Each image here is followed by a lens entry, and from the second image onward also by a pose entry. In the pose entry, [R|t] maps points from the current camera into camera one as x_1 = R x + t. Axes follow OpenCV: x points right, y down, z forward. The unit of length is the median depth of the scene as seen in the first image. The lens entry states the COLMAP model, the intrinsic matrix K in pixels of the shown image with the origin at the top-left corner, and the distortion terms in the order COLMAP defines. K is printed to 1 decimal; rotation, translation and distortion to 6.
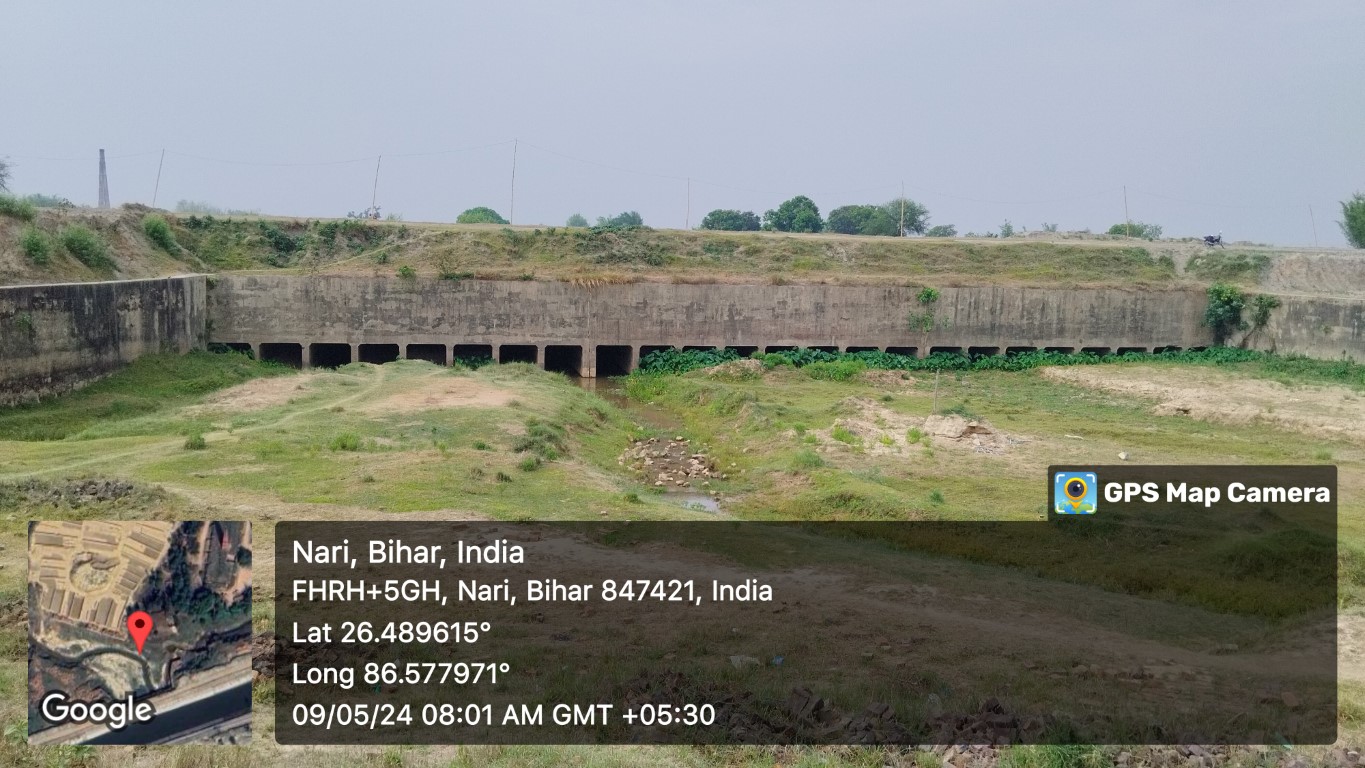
lens RADIAL K [[1131.2, 0, 690.5], [0, 1131.2, 379.3], [0, 0, 1]] dist [0.081378, -0.175124]
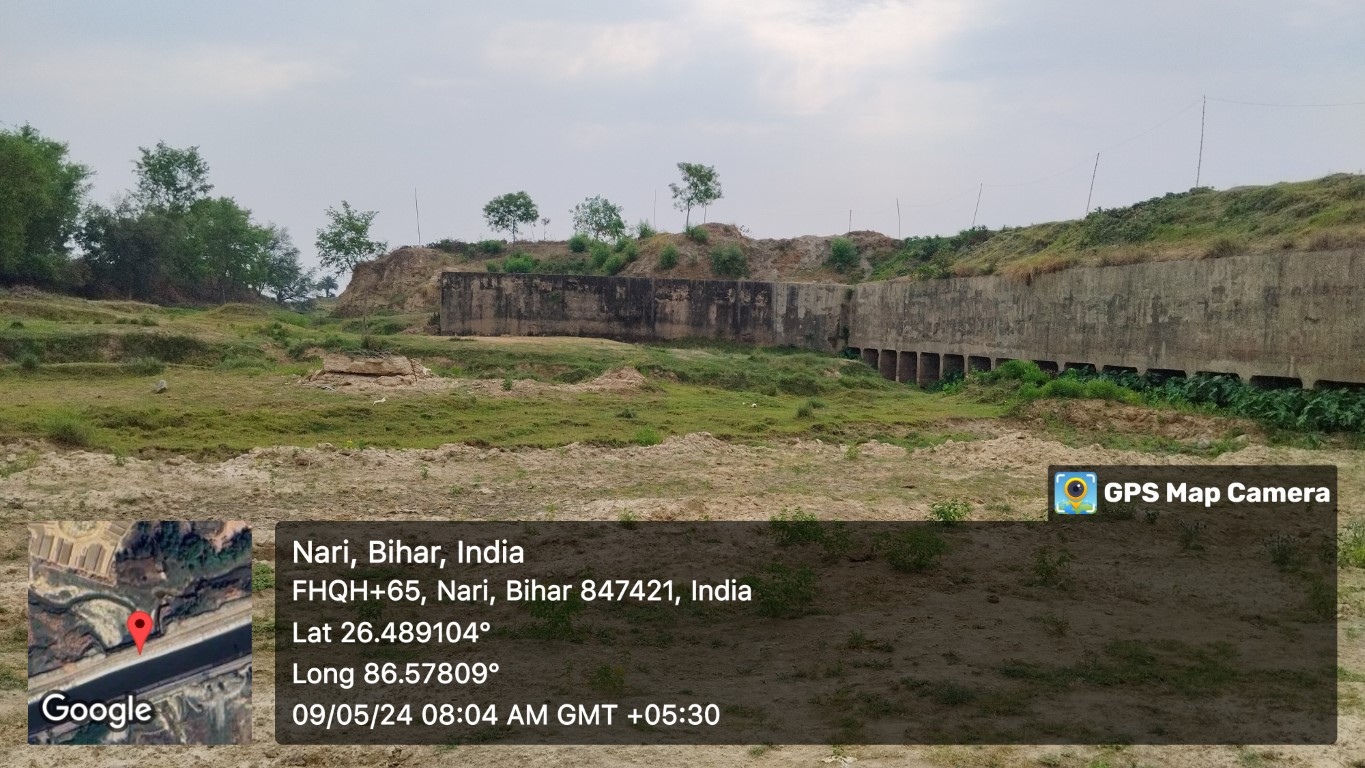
lens RADIAL K [[1138.8, 0, 688.4], [0, 1138.8, 364.9], [0, 0, 1]] dist [0.088032, -0.183410]
pose [[0.007351, 0.007266, -0.999947, 0.650600], [-0.156439, 0.987669, 0.006027, 0.002144], [0.987660, 0.156387, 0.008398, 0.803375]]
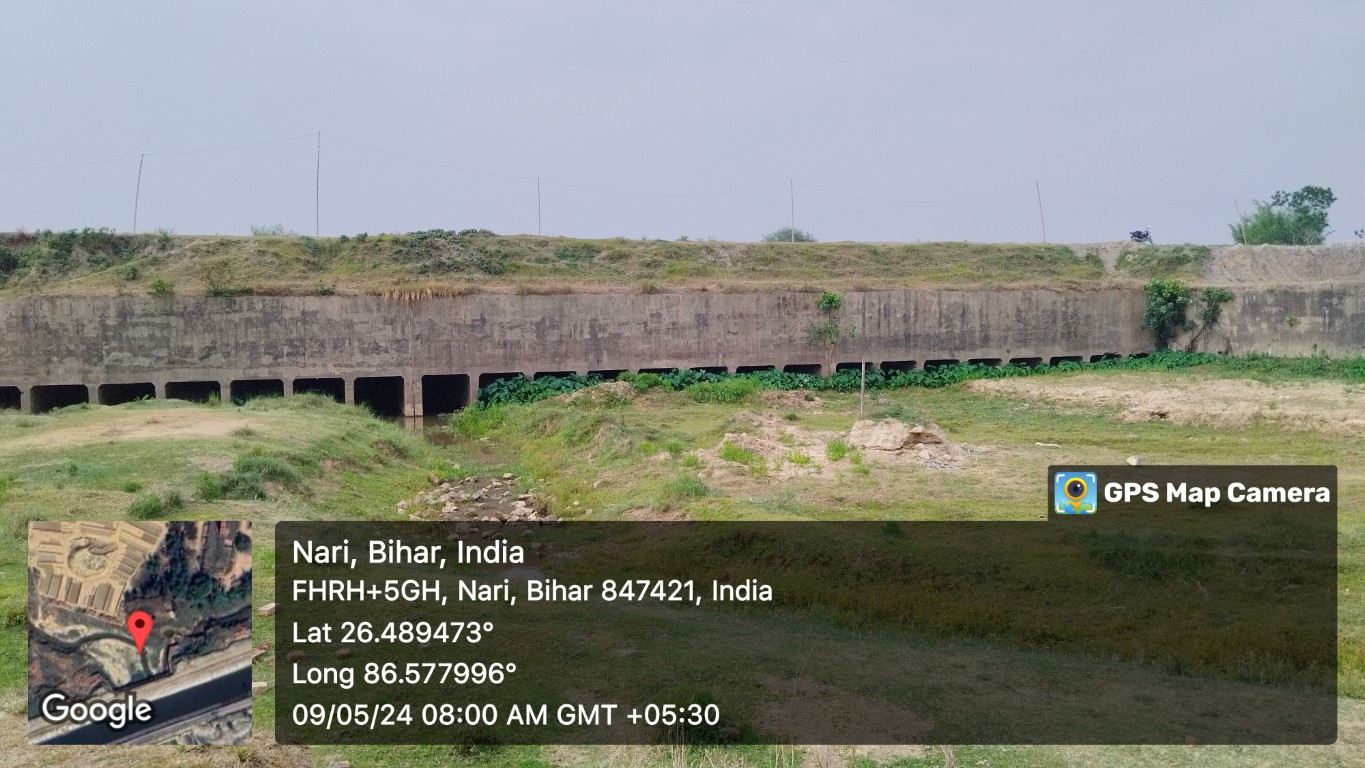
lens RADIAL K [[1133.1, 0, 690.3], [0, 1133.1, 386.5], [0, 0, 1]] dist [0.086608, -0.184155]
pose [[0.994497, -0.043810, 0.095161, 0.027434], [0.048634, 0.997615, -0.048974, 0.026227], [-0.092789, 0.053332, 0.994256, 0.201024]]
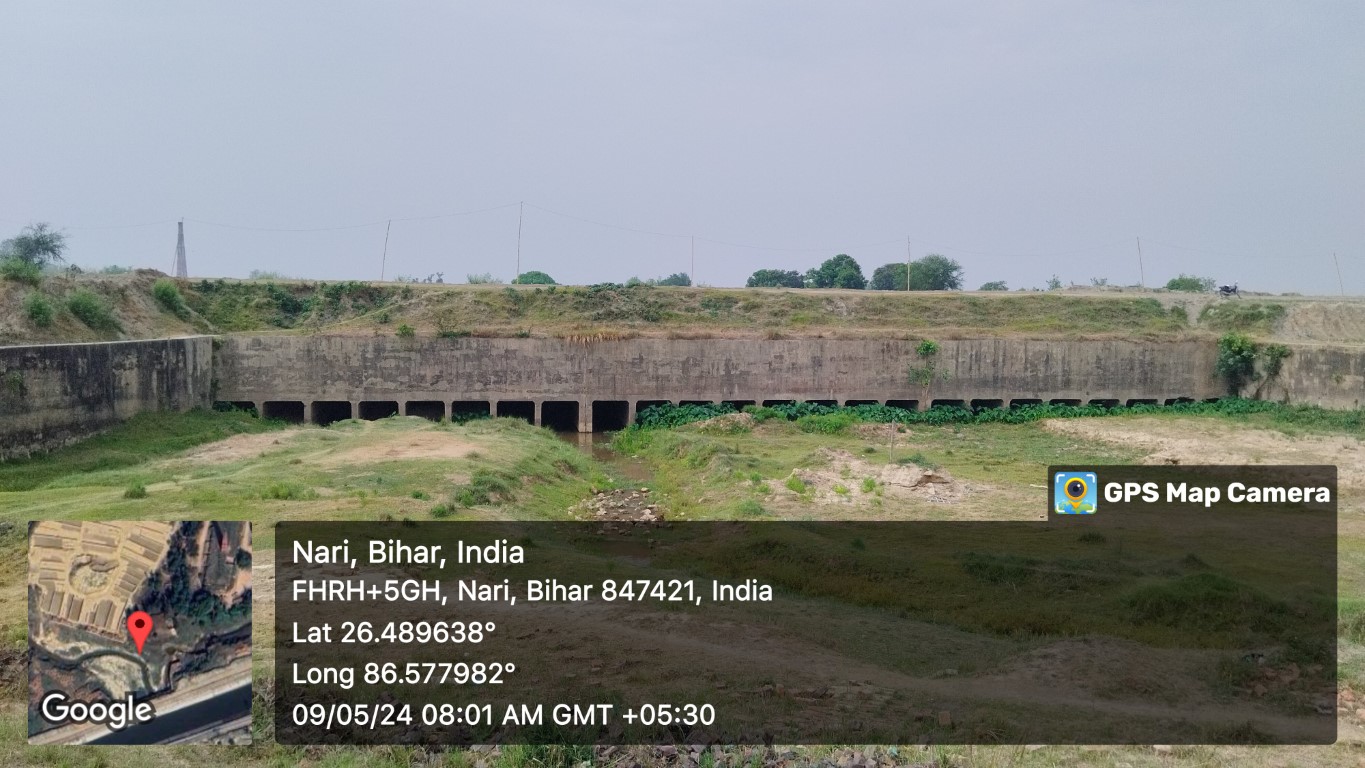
lens RADIAL K [[1131.2, 0, 690.5], [0, 1131.2, 379.3], [0, 0, 1]] dist [0.081378, -0.175124]
pose [[0.998274, -0.009965, -0.057882, 0.064355], [0.006815, 0.998498, -0.054368, 0.006537], [0.058337, 0.053880, 0.996842, -0.003928]]
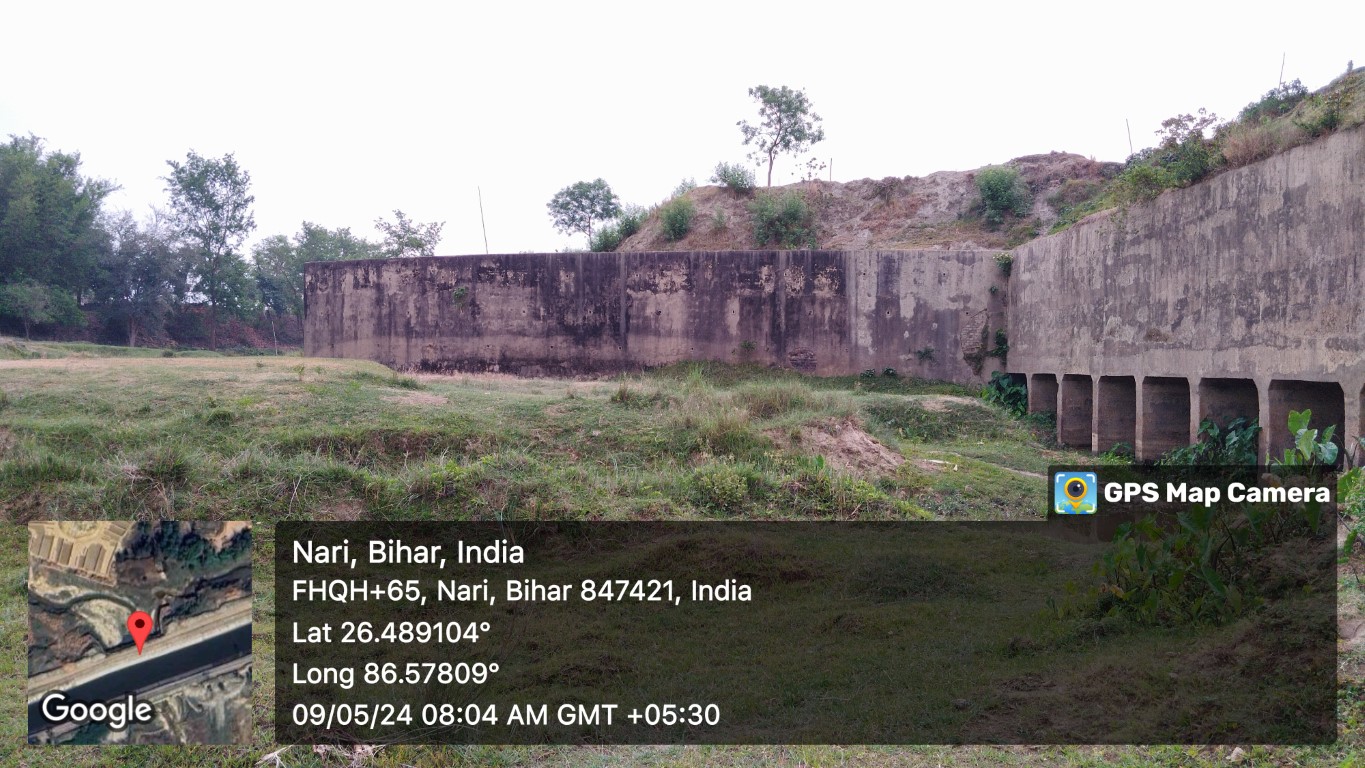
lens RADIAL K [[1131.2, 0, 690.5], [0, 1131.2, 379.3], [0, 0, 1]] dist [0.081378, -0.175124]
pose [[-0.218006, -0.016628, -0.975806, 0.144229], [-0.135225, 0.990725, 0.013328, -0.015086], [0.966534, 0.134859, -0.218233, 0.929283]]
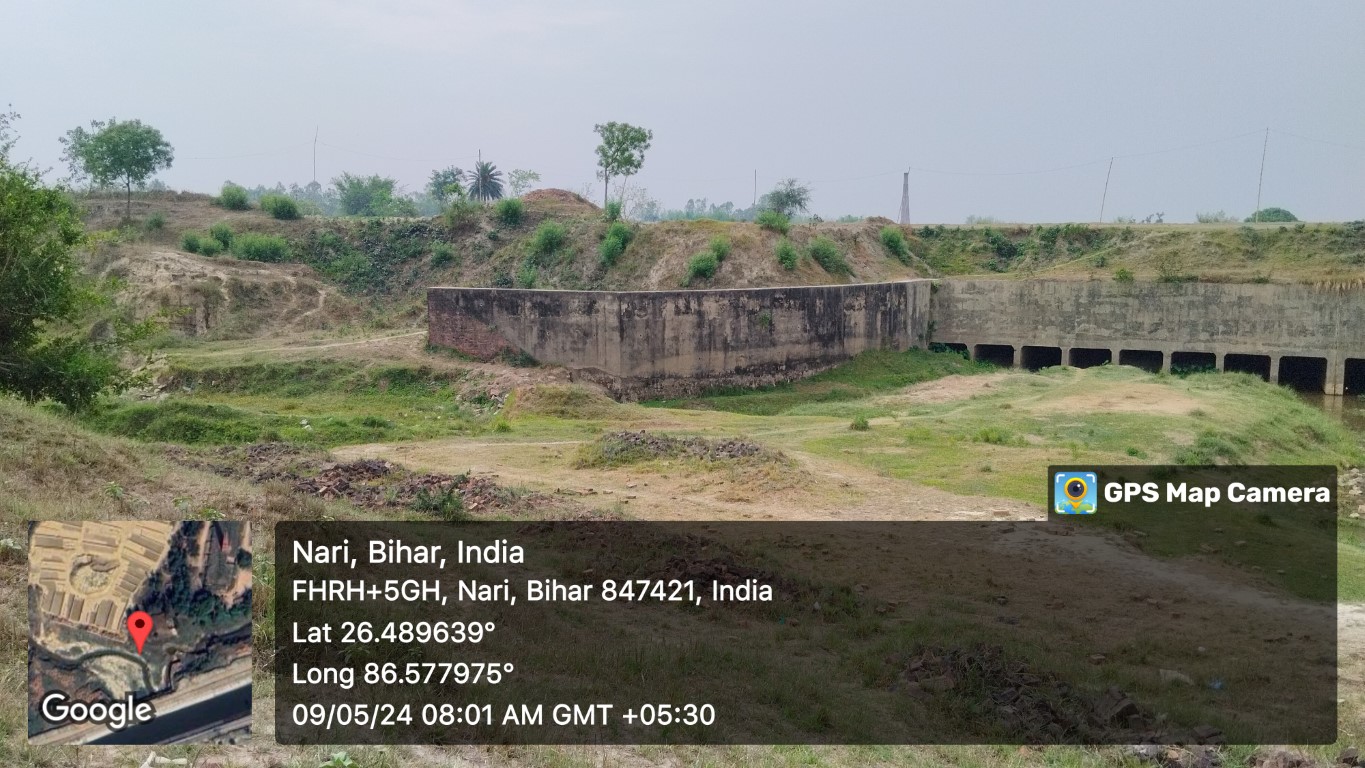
lens RADIAL K [[1131.2, 0, 690.5], [0, 1131.2, 379.3], [0, 0, 1]] dist [0.081378, -0.175124]
pose [[0.789842, 0.048080, -0.611423, 0.055469], [-0.053756, 0.998513, 0.009077, 0.005026], [0.610950, 0.025698, 0.791252, 0.009976]]
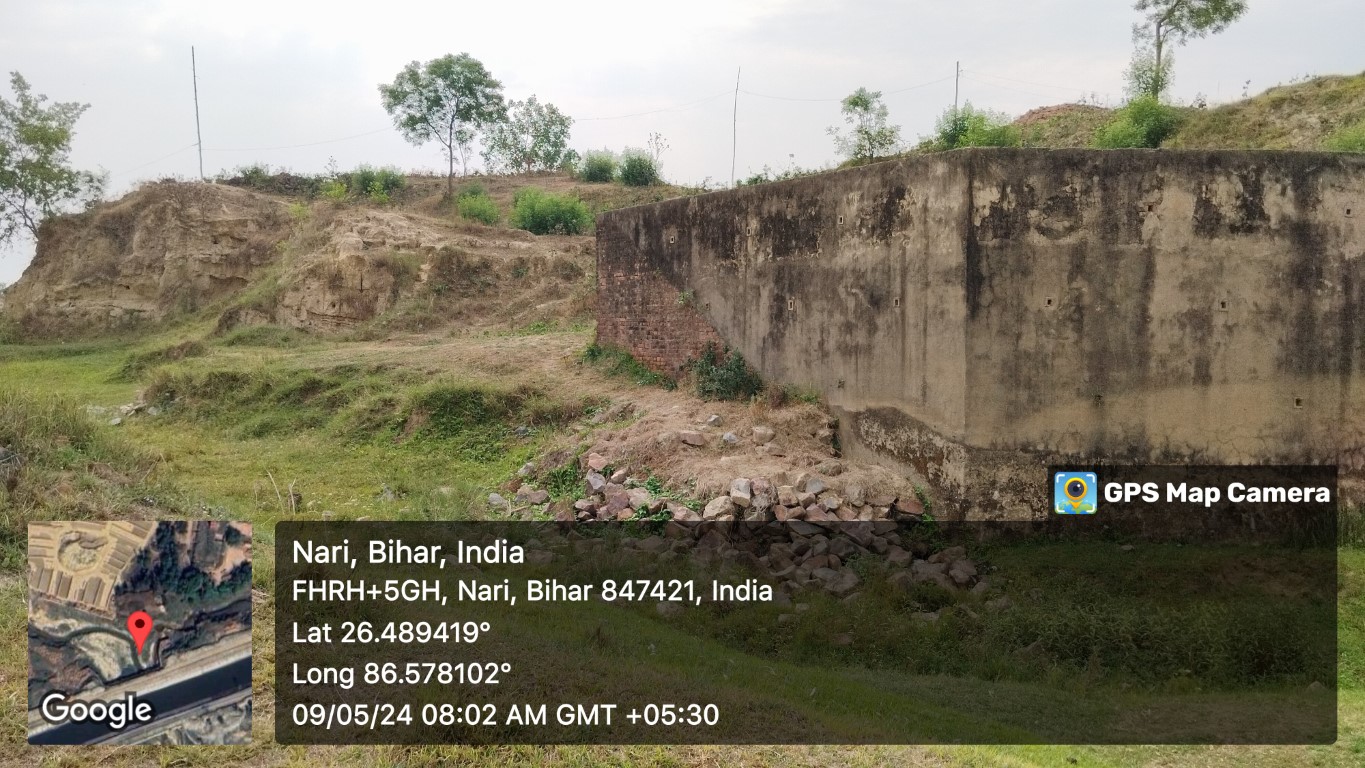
lens RADIAL K [[1138.1, 0, 684.1], [0, 1138.1, 360.3], [0, 0, 1]] dist [0.090105, -0.184350]
pose [[0.322208, 0.004478, -0.946658, -0.250950], [-0.120547, 0.992042, -0.036337, 0.011615], [0.938962, 0.125825, 0.320184, 0.453117]]
